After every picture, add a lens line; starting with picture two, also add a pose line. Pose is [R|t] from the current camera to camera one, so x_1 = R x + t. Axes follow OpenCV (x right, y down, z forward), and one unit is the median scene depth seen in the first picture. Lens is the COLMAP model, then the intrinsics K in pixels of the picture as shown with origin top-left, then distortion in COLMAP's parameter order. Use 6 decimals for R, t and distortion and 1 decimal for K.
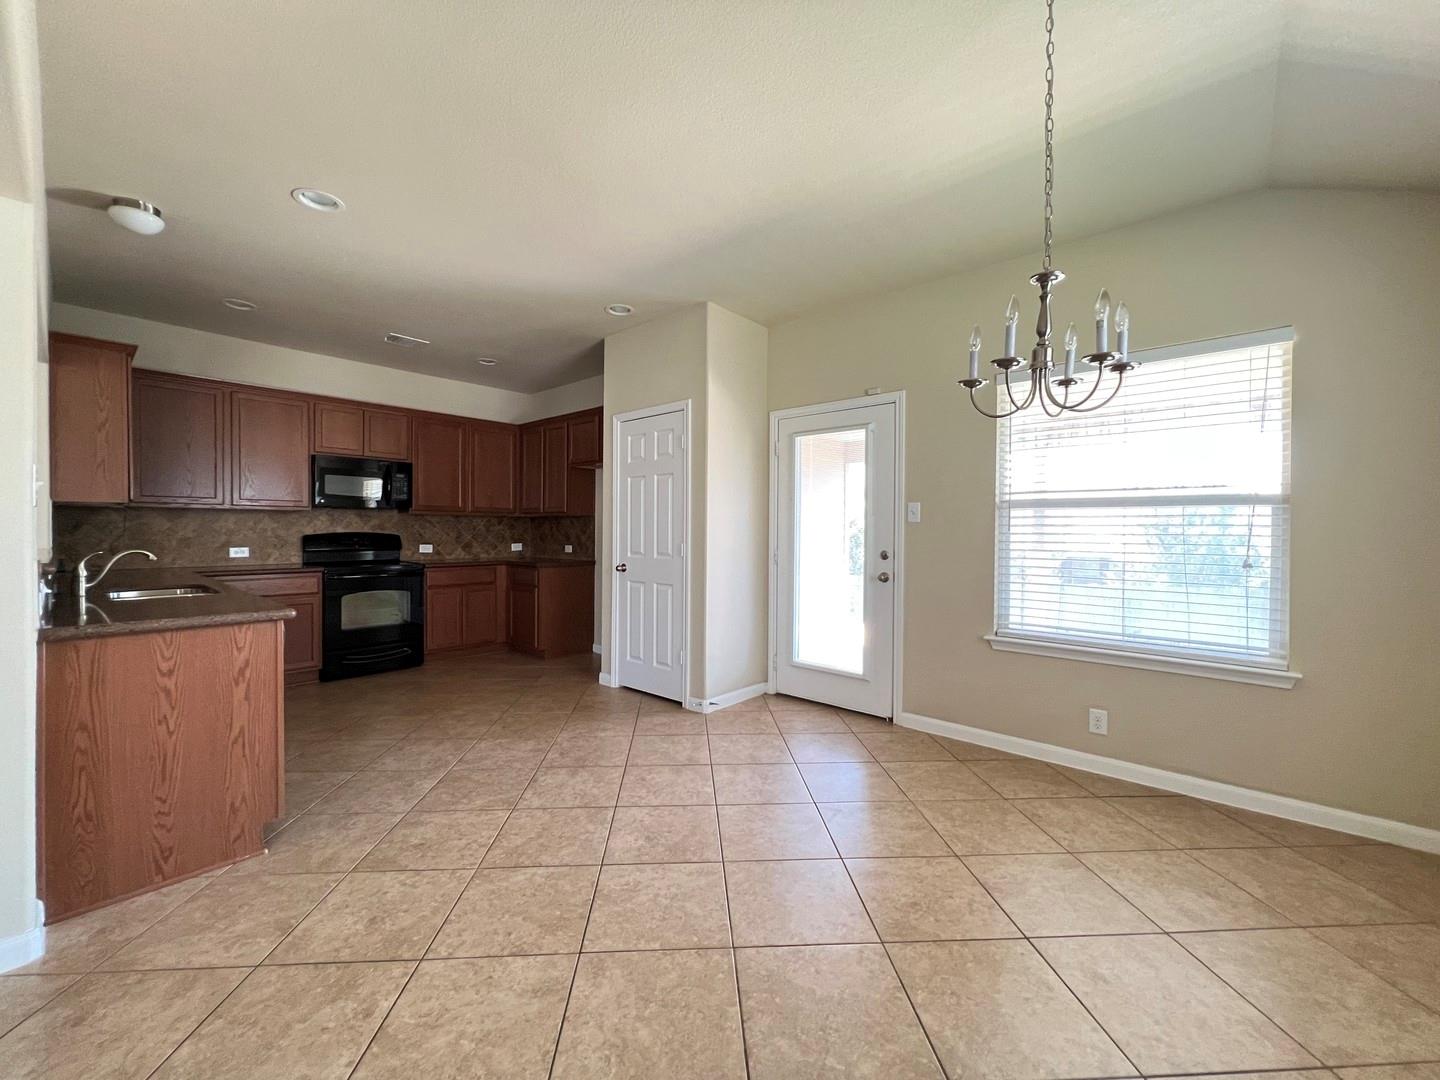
lens RADIAL K [[580.3, 0, 717.6], [0, 580.3, 536.2], [0, 0, 1]] dist [-0.000919, 0.000217]
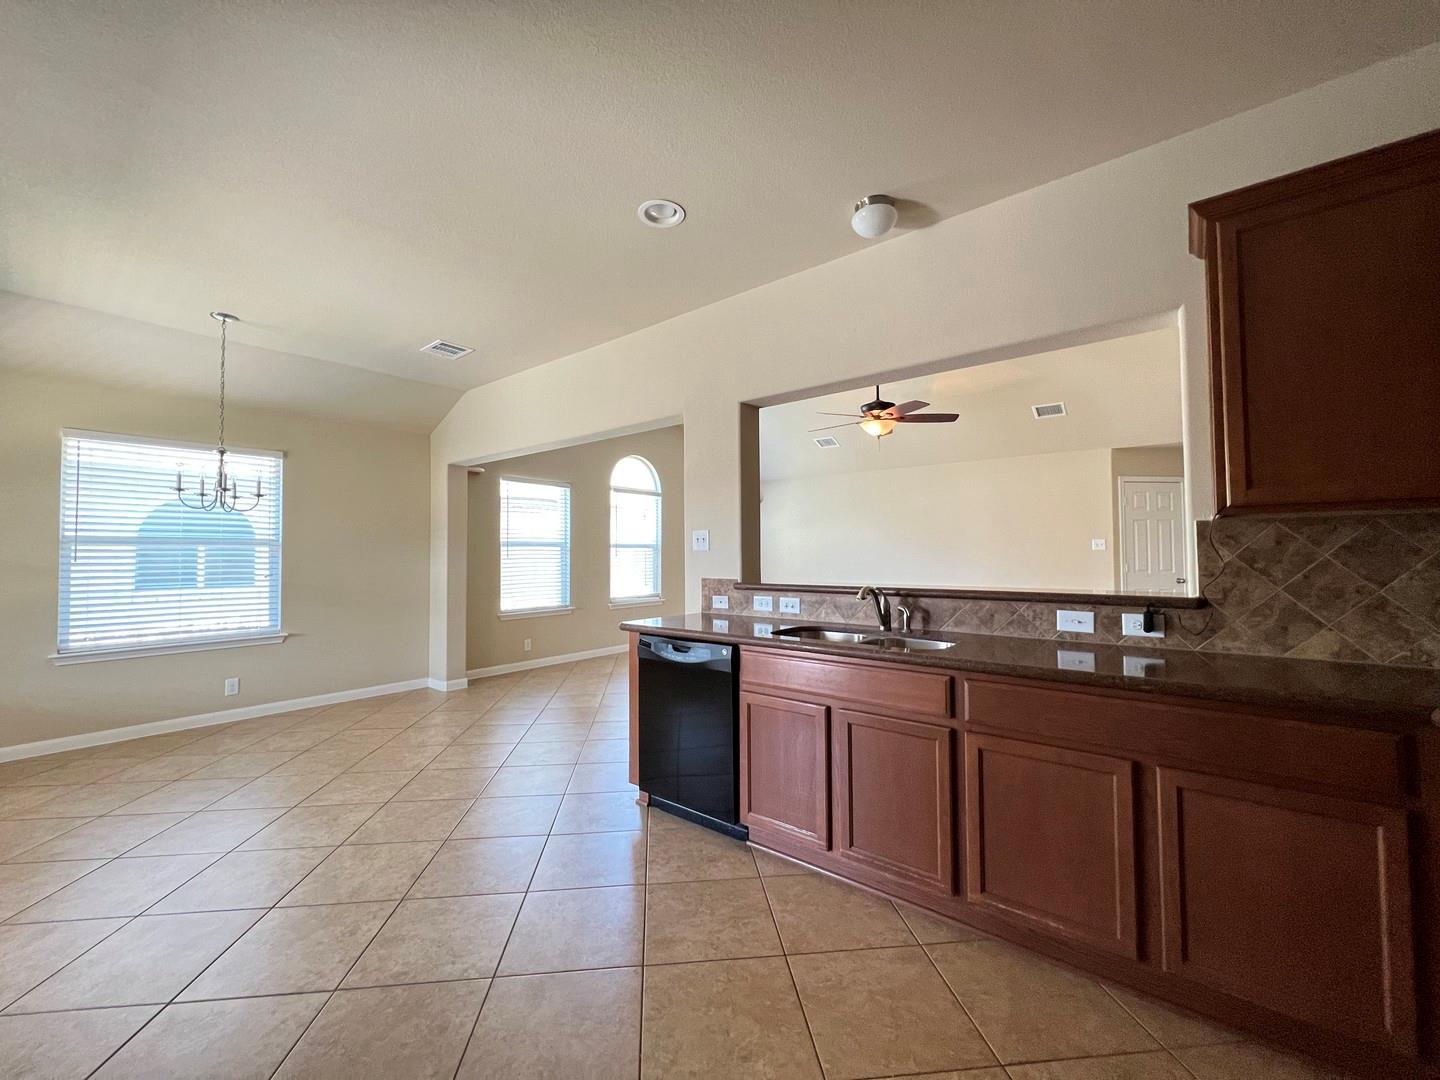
lens RADIAL K [[580.3, 0, 717.6], [0, 580.3, 536.2], [0, 0, 1]] dist [-0.000919, 0.000217]
pose [[-0.999081, -0.000278, -0.042853, -0.435204], [0.000548, 0.999814, -0.019276, -0.023101], [0.042850, -0.019282, -0.998895, 1.136009]]
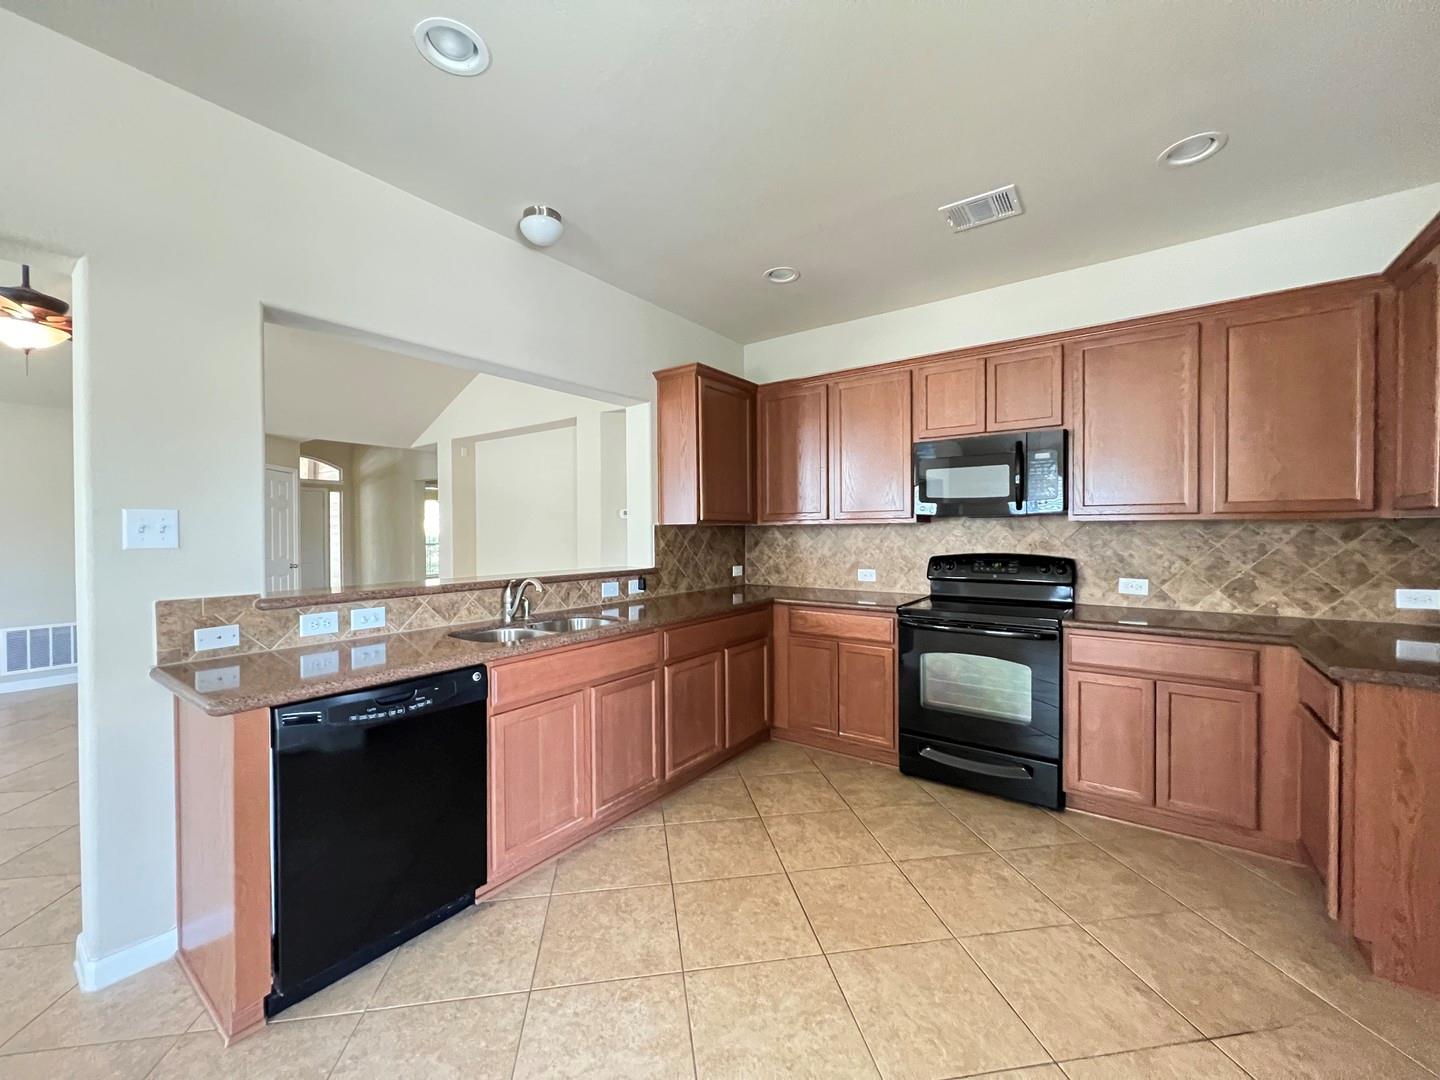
lens RADIAL K [[580.3, 0, 717.6], [0, 580.3, 536.2], [0, 0, 1]] dist [-0.000919, 0.000217]
pose [[0.093963, 0.002984, -0.995571, -0.019130], [-0.004176, 0.999988, 0.002603, -0.030088], [0.995567, 0.003913, 0.093974, 0.723258]]
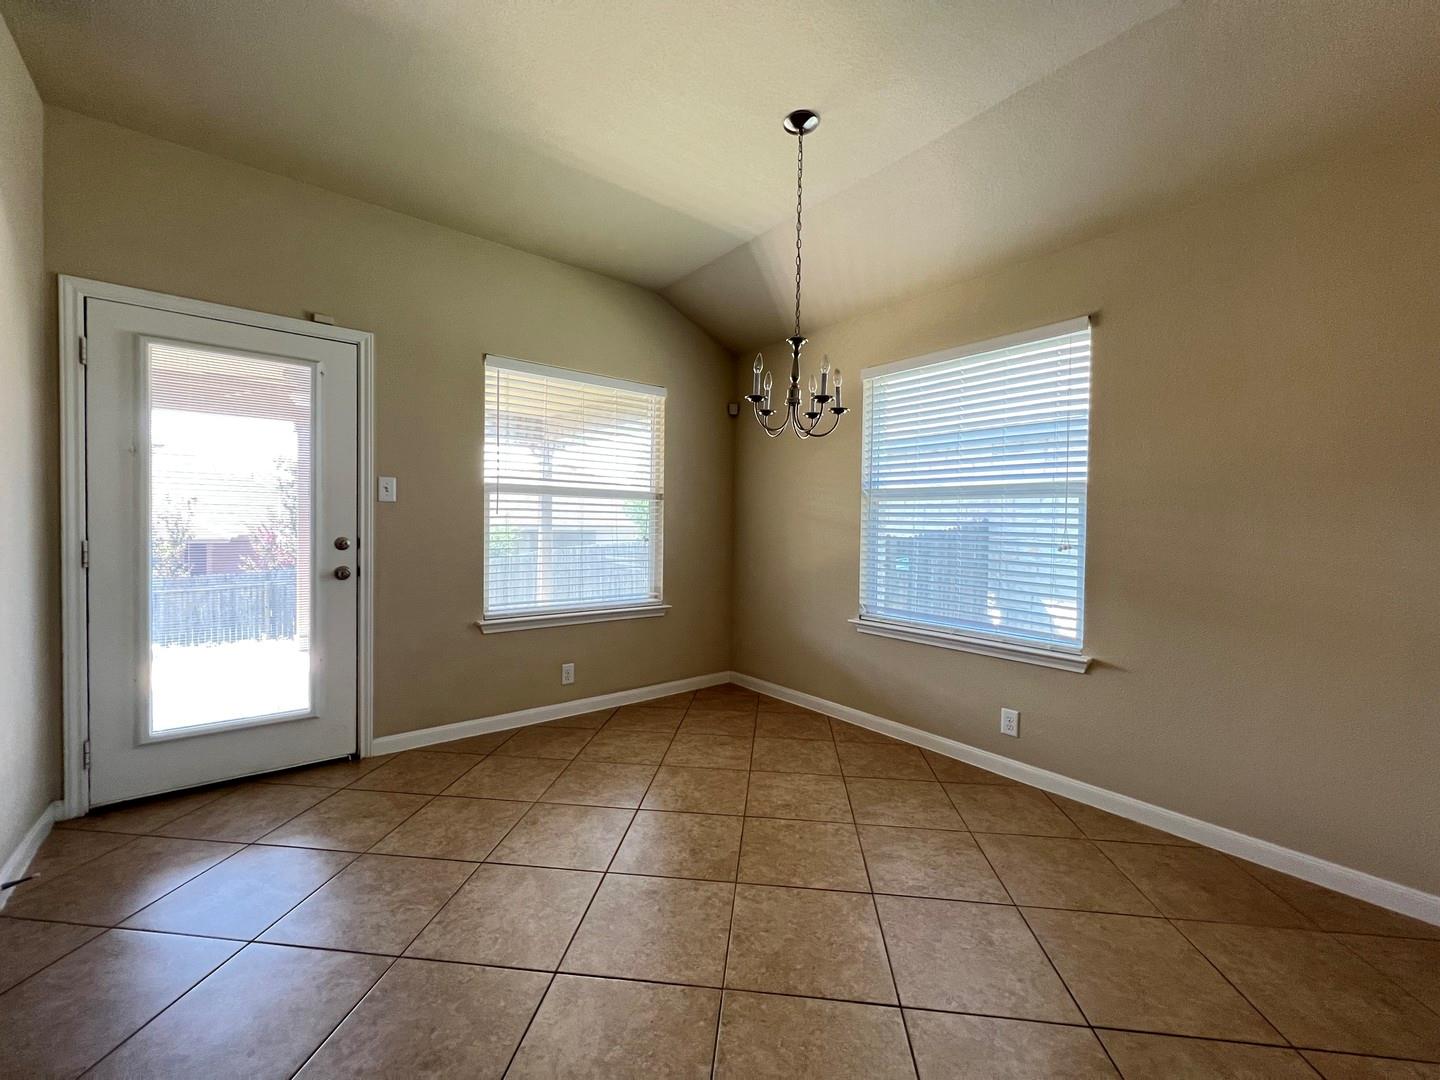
lens RADIAL K [[580.3, 0, 717.6], [0, 580.3, 536.2], [0, 0, 1]] dist [-0.000919, 0.000217]
pose [[0.164006, -0.024839, 0.986147, -0.305219], [-0.003353, 0.999663, 0.025737, 0.001616], [-0.986454, -0.007528, 0.163868, 0.323349]]
